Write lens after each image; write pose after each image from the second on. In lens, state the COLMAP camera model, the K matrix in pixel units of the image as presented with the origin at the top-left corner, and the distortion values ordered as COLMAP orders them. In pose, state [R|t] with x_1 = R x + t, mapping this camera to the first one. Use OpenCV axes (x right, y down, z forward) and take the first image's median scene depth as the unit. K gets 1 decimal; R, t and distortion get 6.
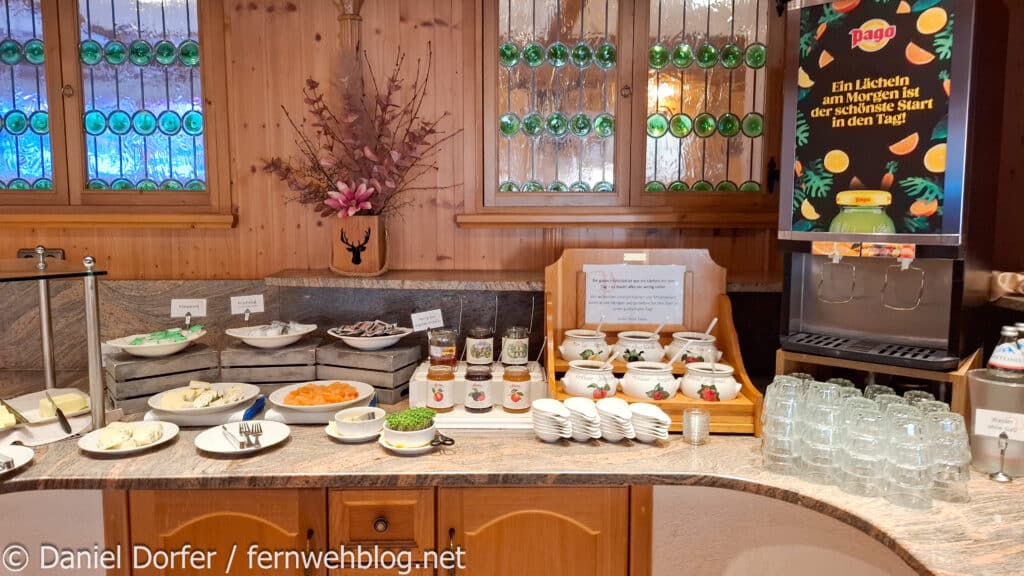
lens RADIAL K [[662.7, 0, 512.0], [0, 662.7, 288.0], [0, 0, 1]] dist [0.003827, -0.031633]
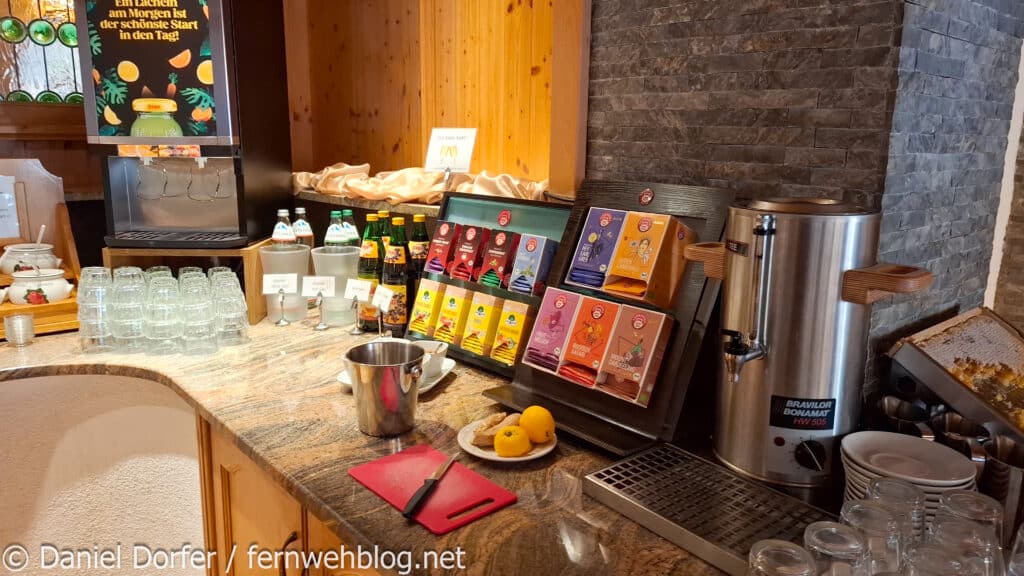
lens RADIAL K [[662.7, 0, 512.0], [0, 662.7, 288.0], [0, 0, 1]] dist [0.003827, -0.031633]
pose [[0.749181, -0.131040, 0.649273, 0.212847], [0.068071, 0.990277, 0.121319, 0.080547], [-0.658858, -0.046693, 0.750817, -0.279364]]
